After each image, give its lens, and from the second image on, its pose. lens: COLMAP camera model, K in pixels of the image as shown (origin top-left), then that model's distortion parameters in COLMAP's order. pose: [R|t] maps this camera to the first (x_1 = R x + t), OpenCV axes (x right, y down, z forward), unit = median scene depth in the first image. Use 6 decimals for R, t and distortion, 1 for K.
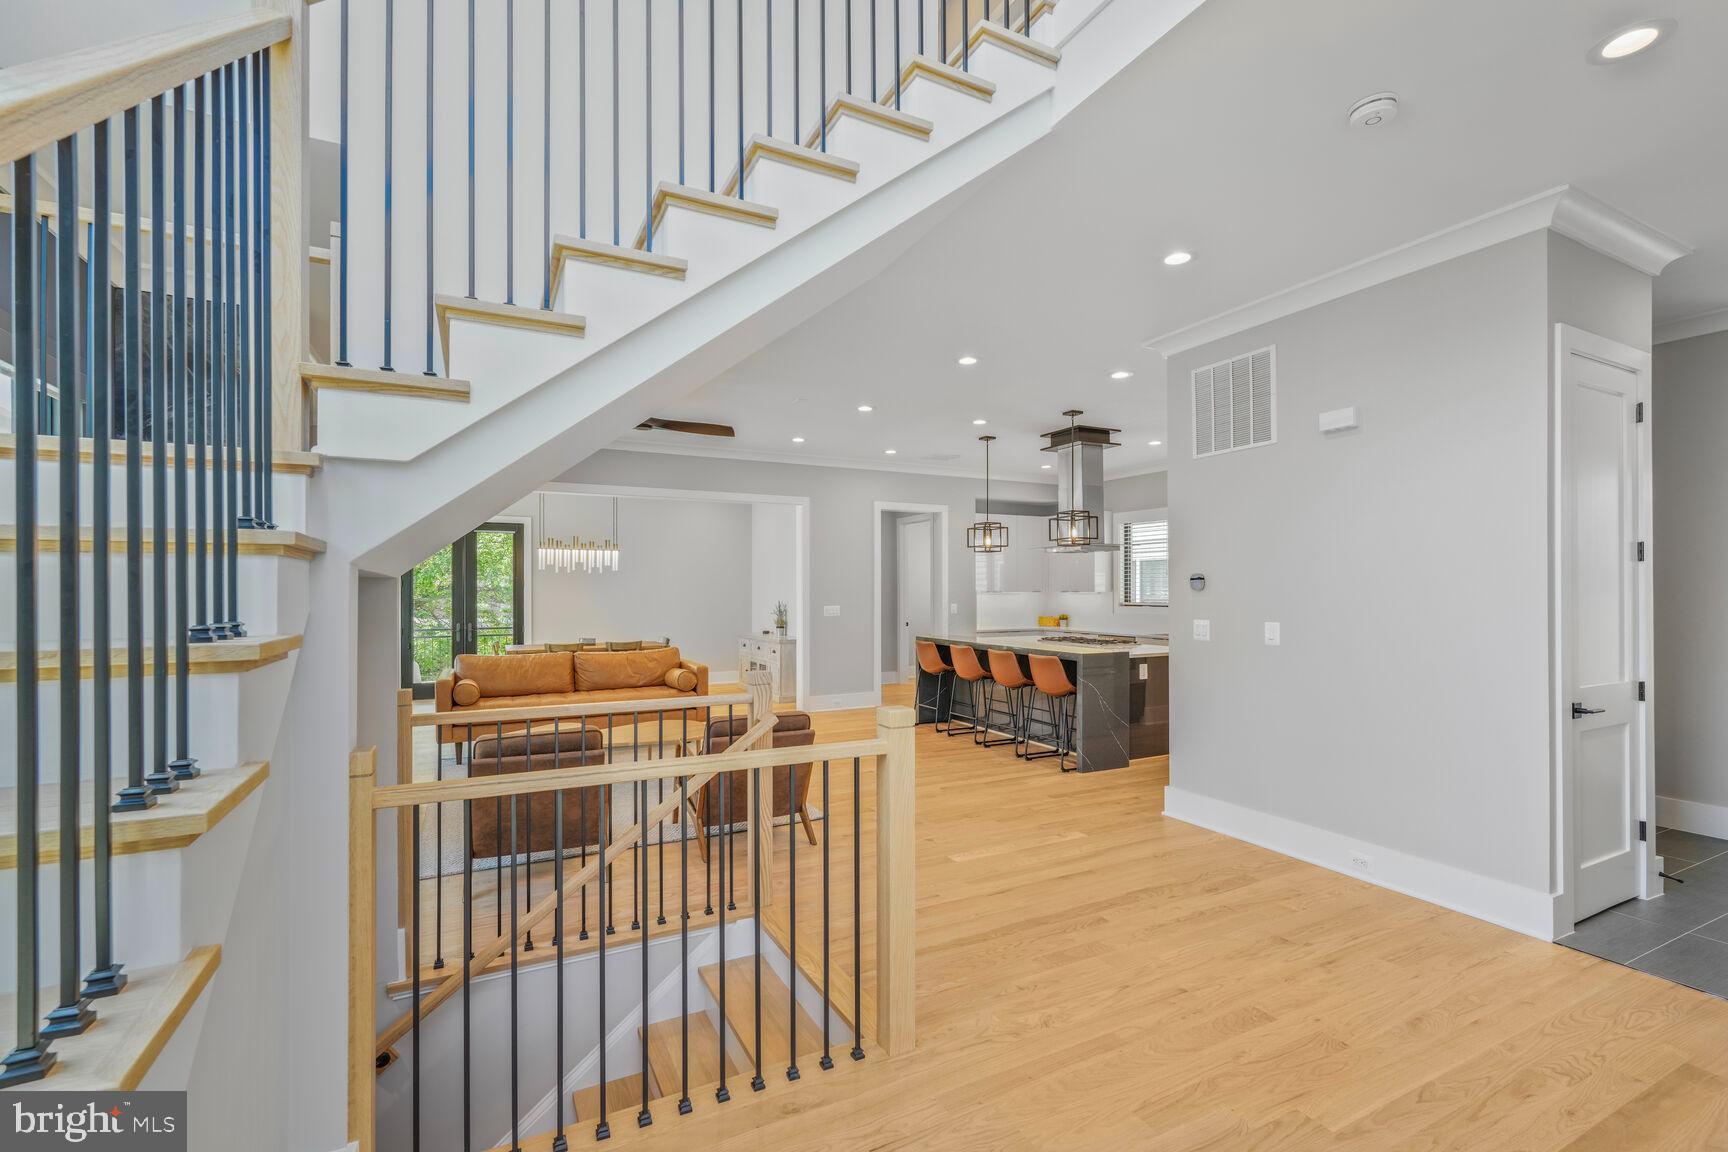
lens RADIAL K [[783.8, 0, 869.2], [0, 783.8, 584.9], [0, 0, 1]] dist [0.016774, -0.000385]
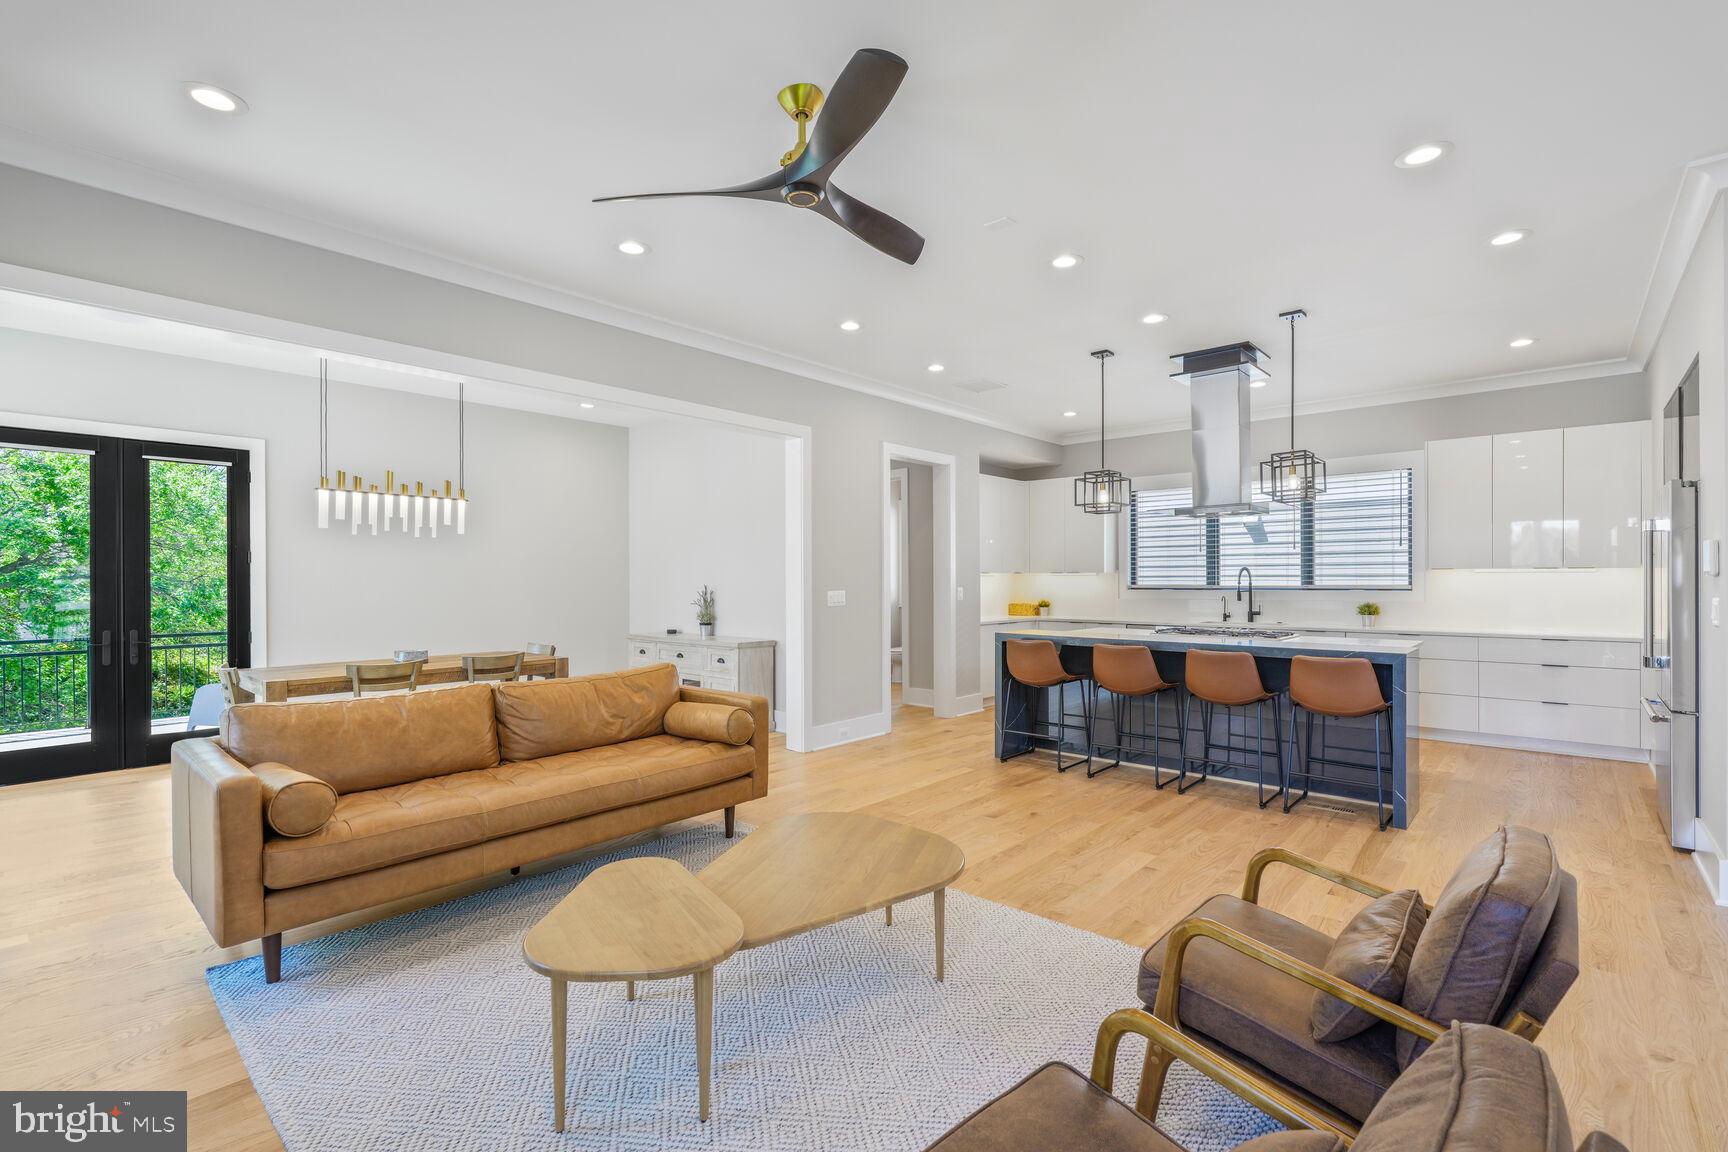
lens RADIAL K [[783.8, 0, 874.2], [0, 783.8, 579.0], [0, 0, 1]] dist [0.016774, -0.000385]
pose [[0.931039, -0.001746, 0.364916, -0.298069], [0.000422, 0.999993, 0.003707, 0.015668], [-0.364920, -0.003298, 0.931033, 0.398752]]
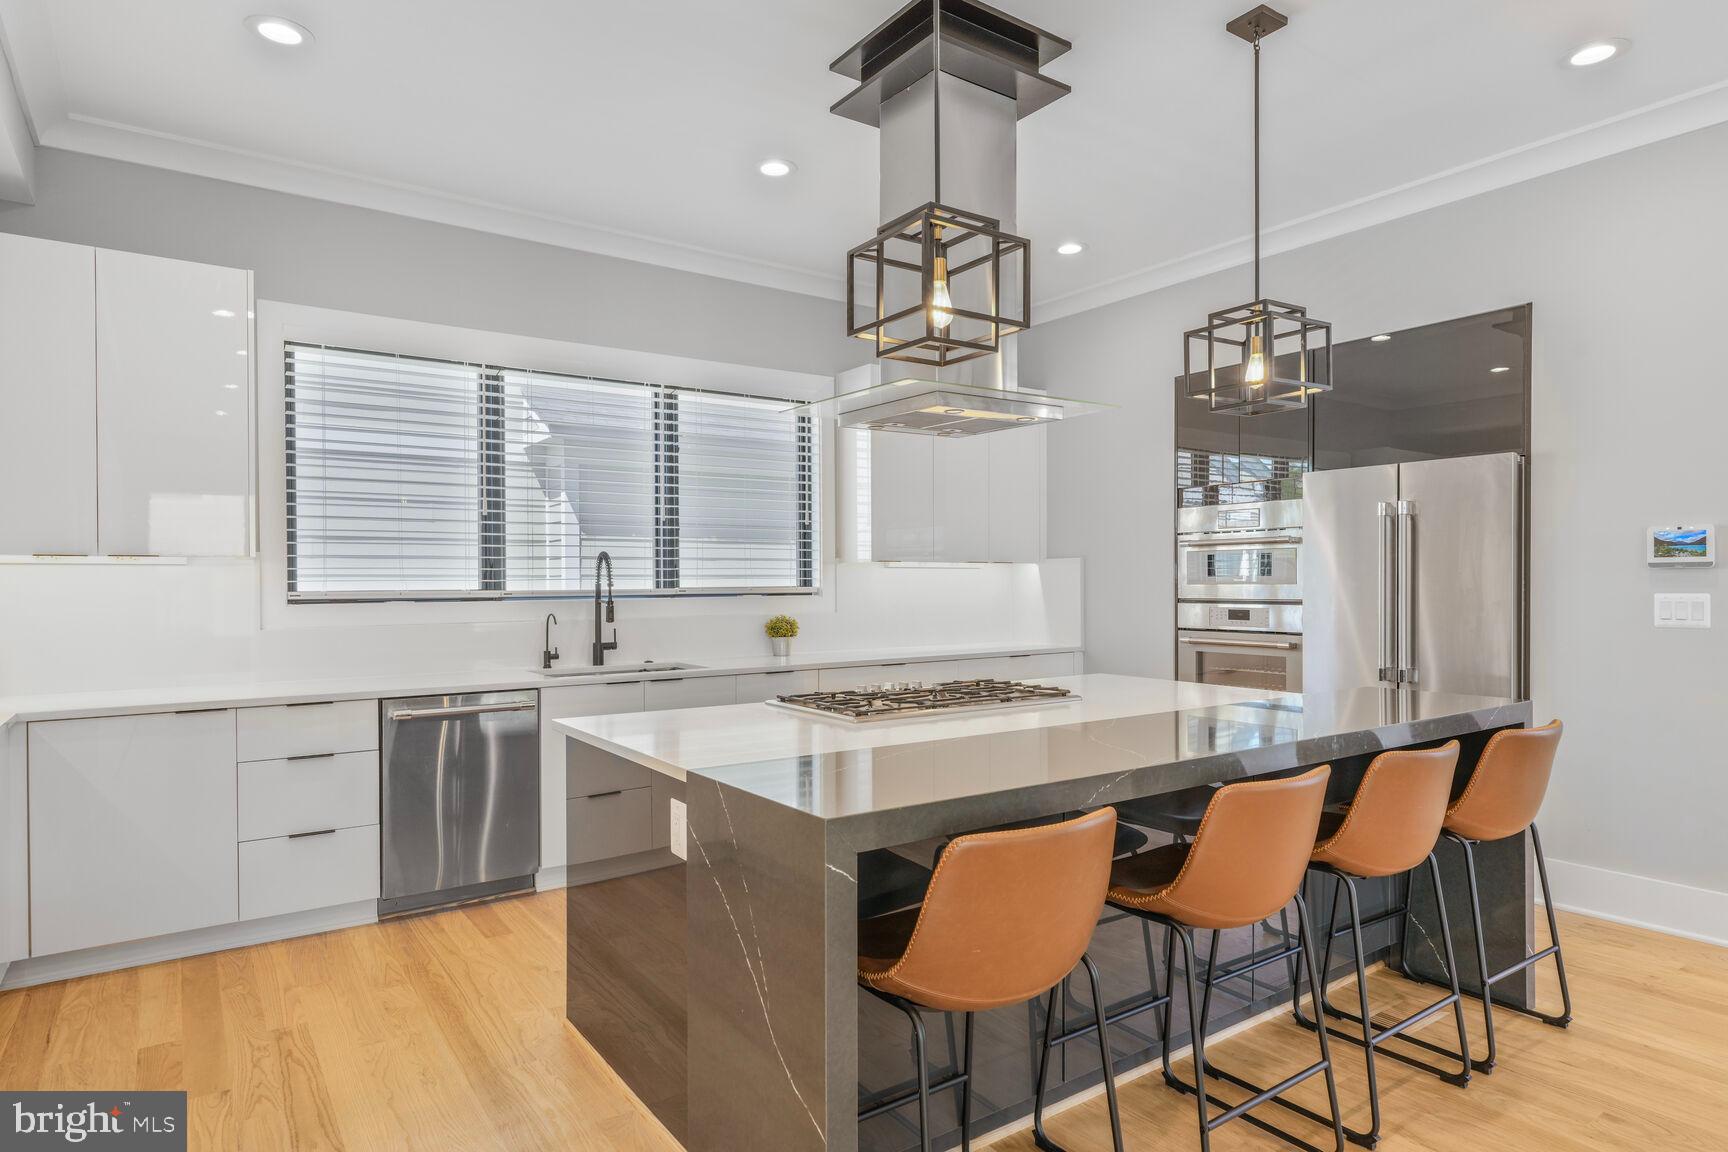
lens RADIAL K [[995.0, 0, 854.0], [0, 995.0, 591.4], [0, 0, 1]] dist [0.020696, -0.002075]
pose [[-0.132345, -0.006407, 0.991183, -0.121295], [0.000456, 0.999979, 0.006525, 0.024410], [-0.991204, 0.001315, -0.132339, 1.041150]]
